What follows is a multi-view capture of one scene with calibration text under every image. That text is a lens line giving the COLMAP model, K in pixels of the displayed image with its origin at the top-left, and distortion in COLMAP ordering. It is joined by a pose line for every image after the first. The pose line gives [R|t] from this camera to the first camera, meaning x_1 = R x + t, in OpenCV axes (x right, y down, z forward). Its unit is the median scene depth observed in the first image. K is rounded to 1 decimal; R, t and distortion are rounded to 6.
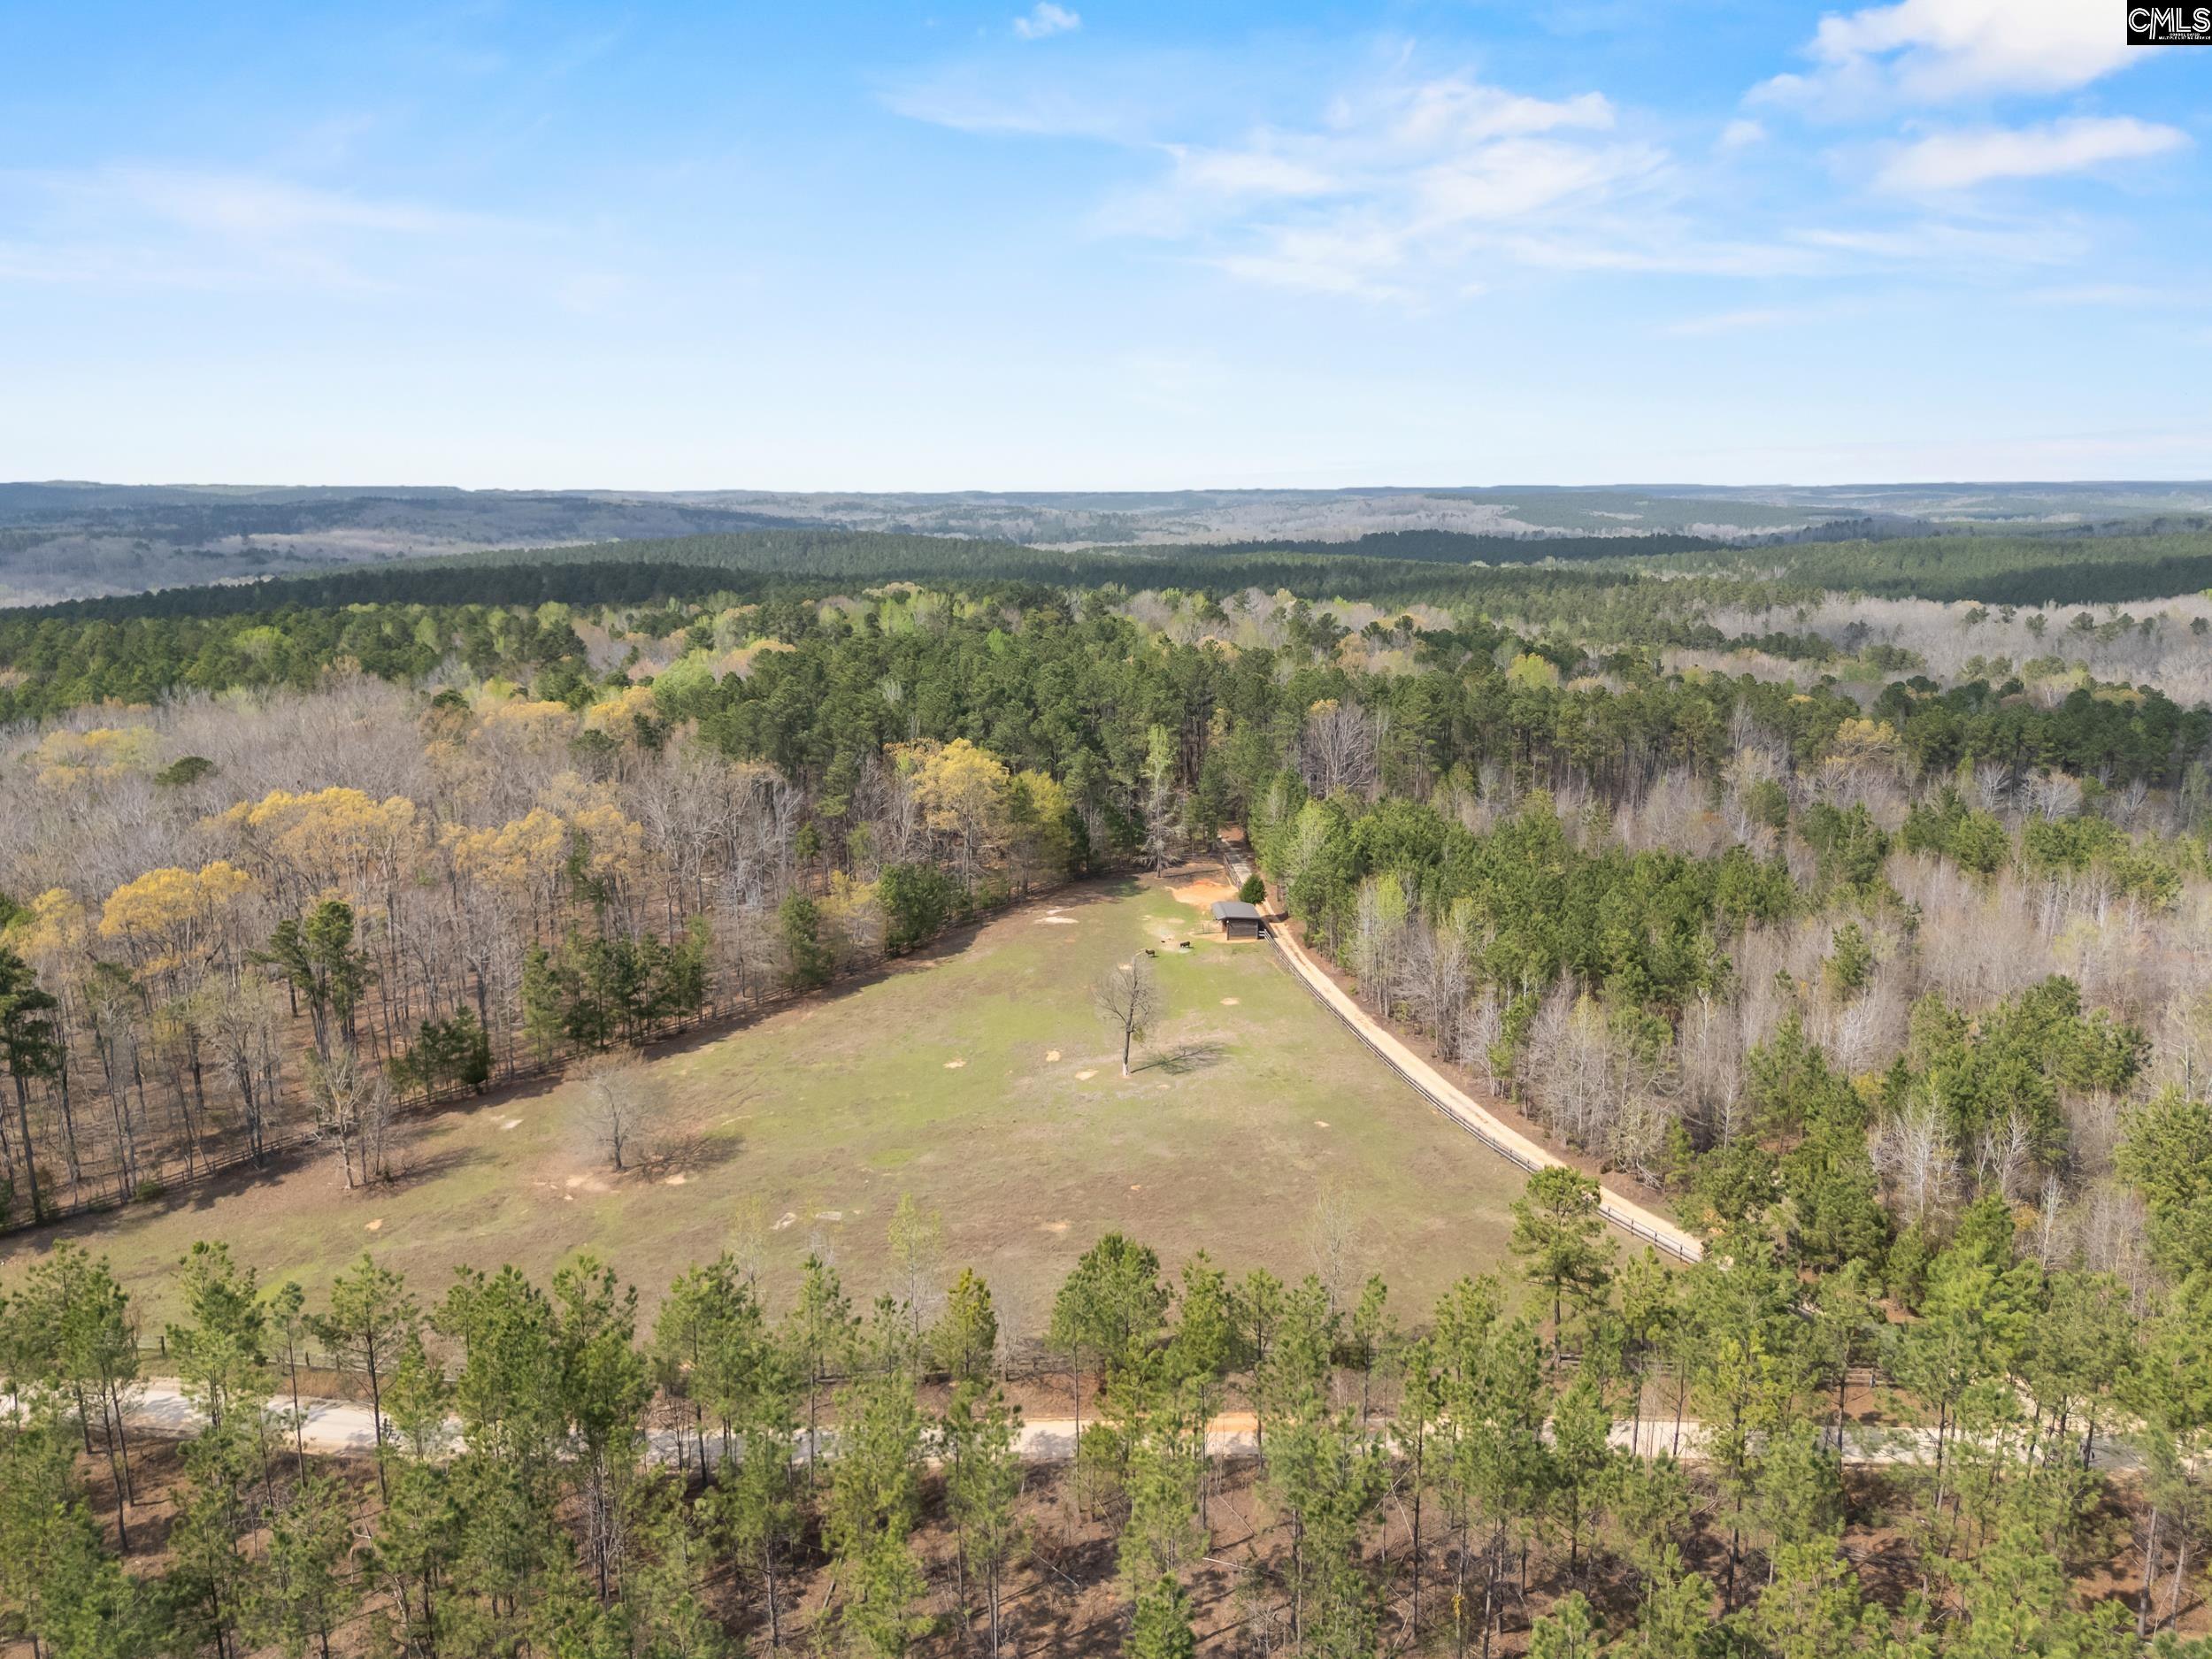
lens RADIAL K [[1561.8, 0, 1106.0], [0, 1561.8, 829.5], [0, 0, 1]] dist [-0.004472, -0.000053]
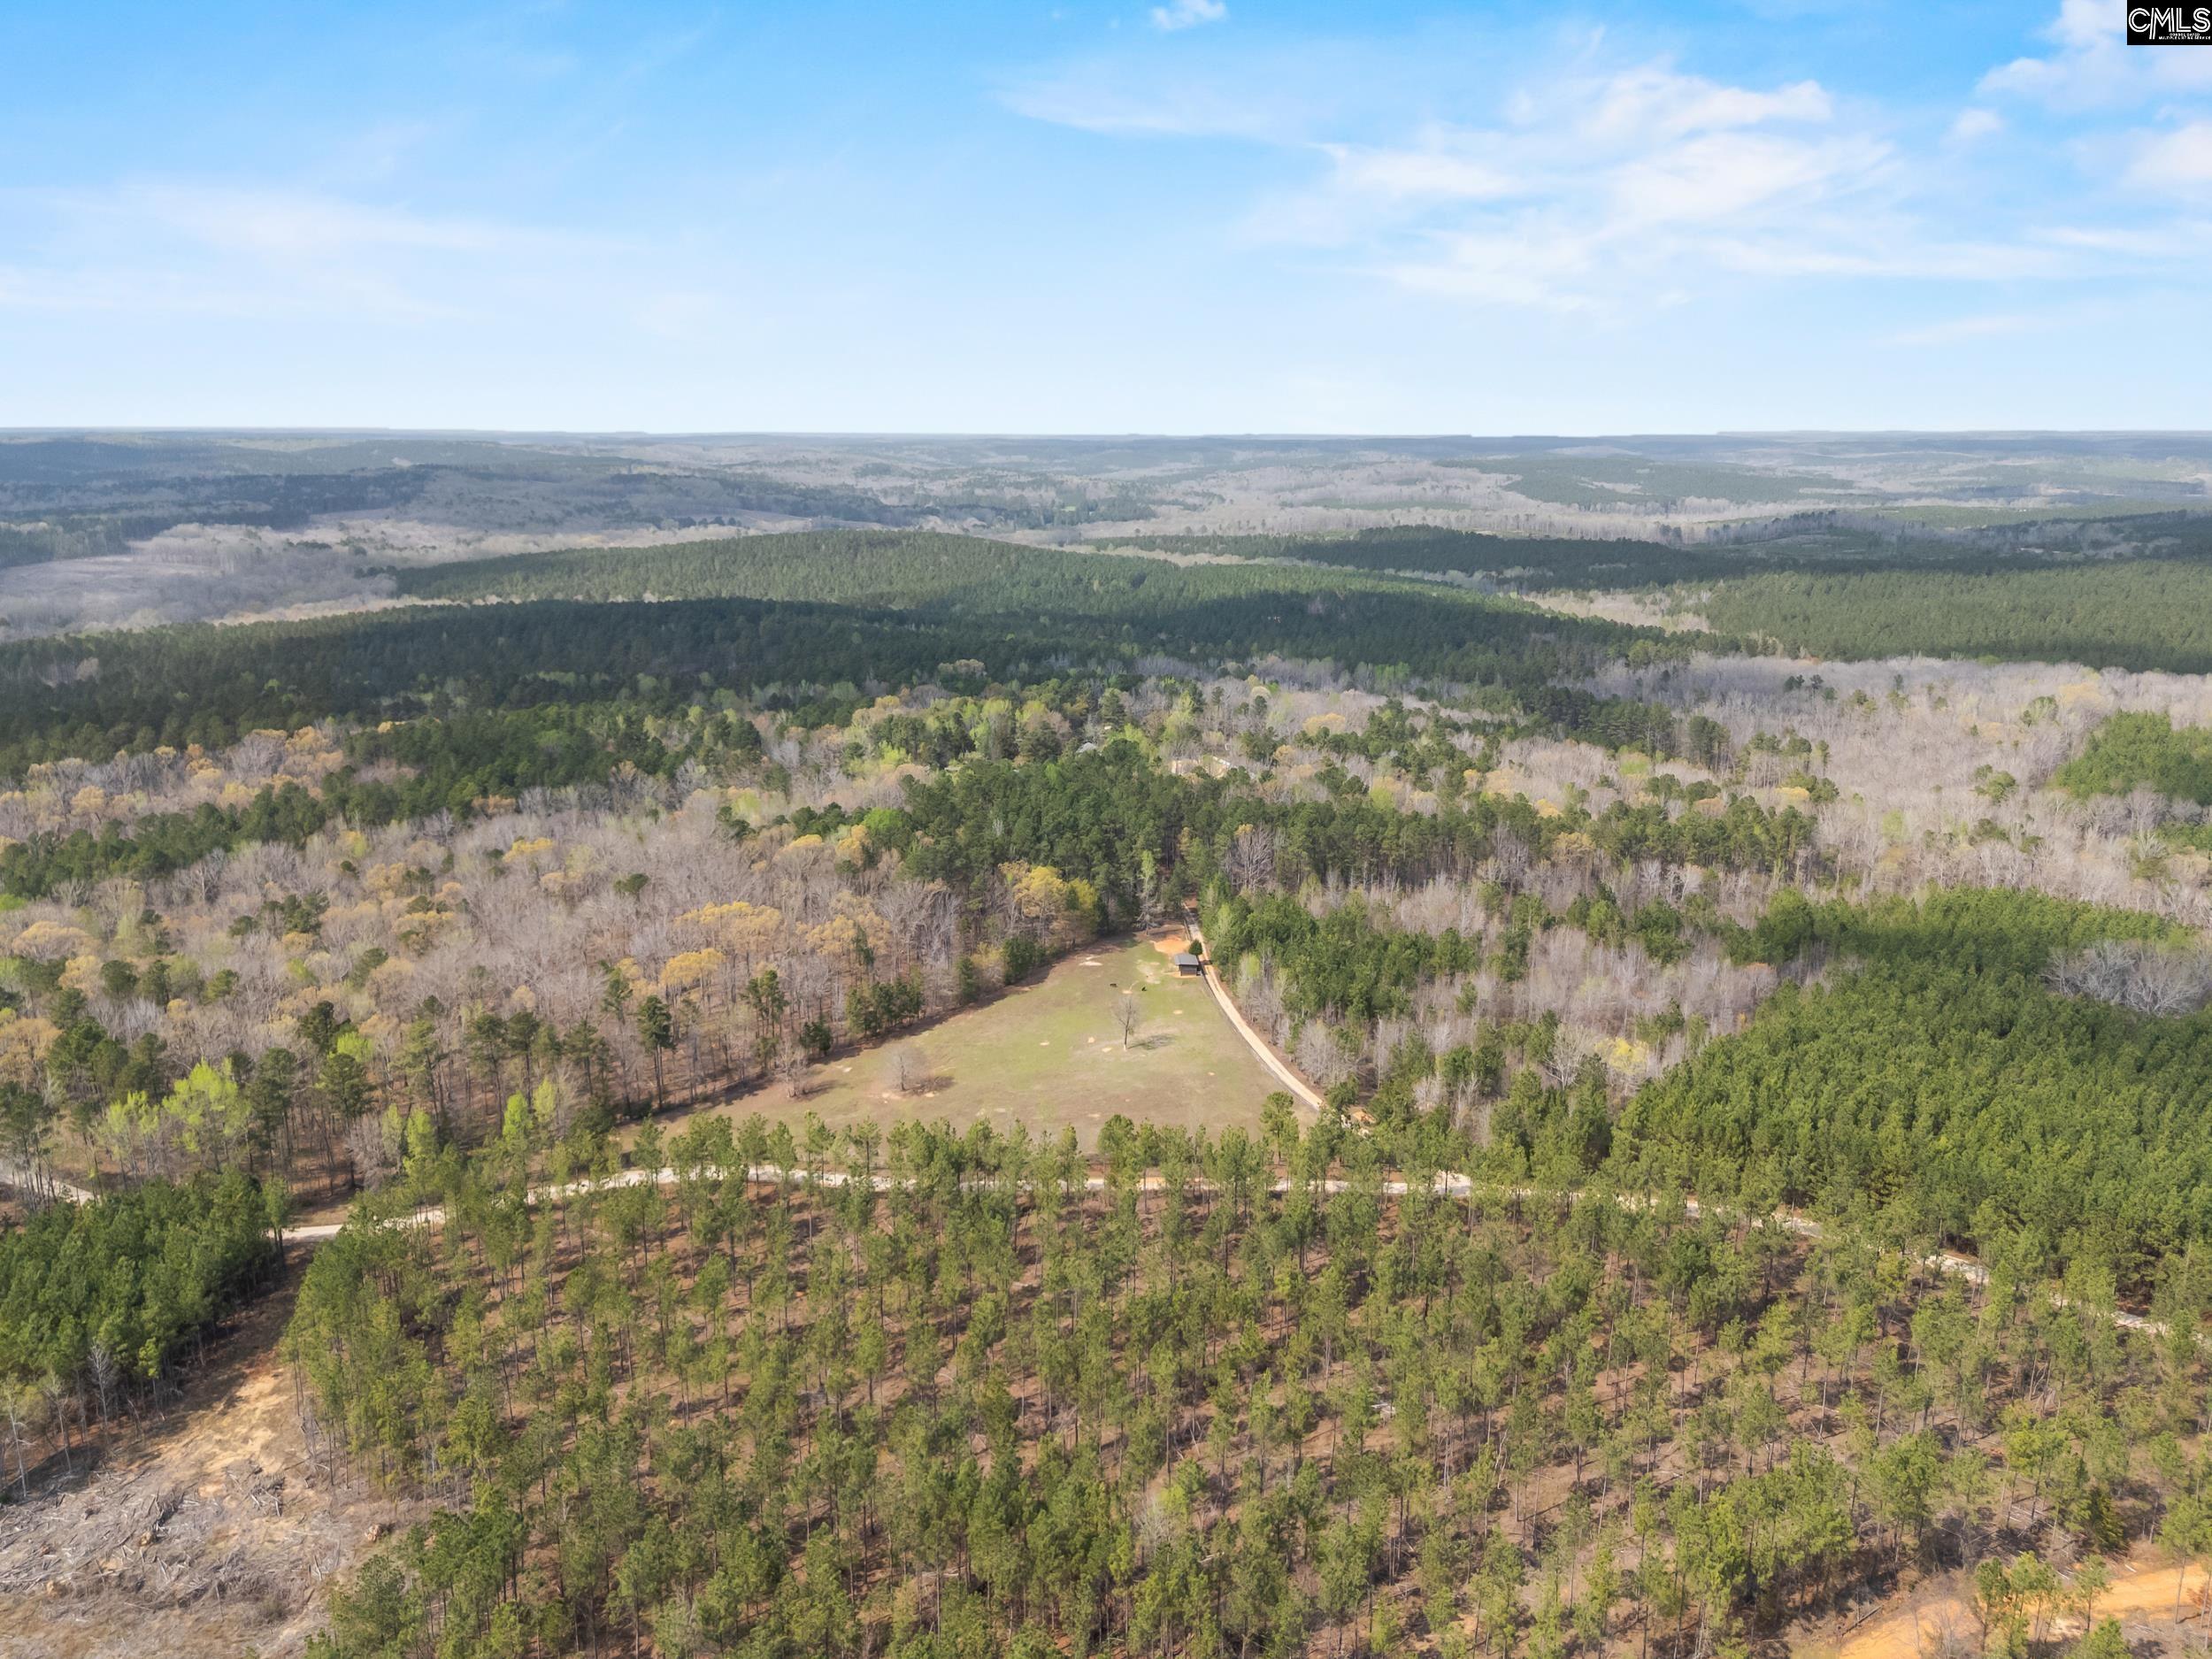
lens RADIAL K [[1536.3, 0, 1106.0], [0, 1536.3, 829.5], [0, 0, 1]] dist [0.002984, -0.000851]
pose [[0.999909, 0.008245, -0.010692, 0.004962], [-0.007854, 0.999319, 0.036056, -0.177933], [0.010982, -0.035969, 0.999293, -0.886984]]
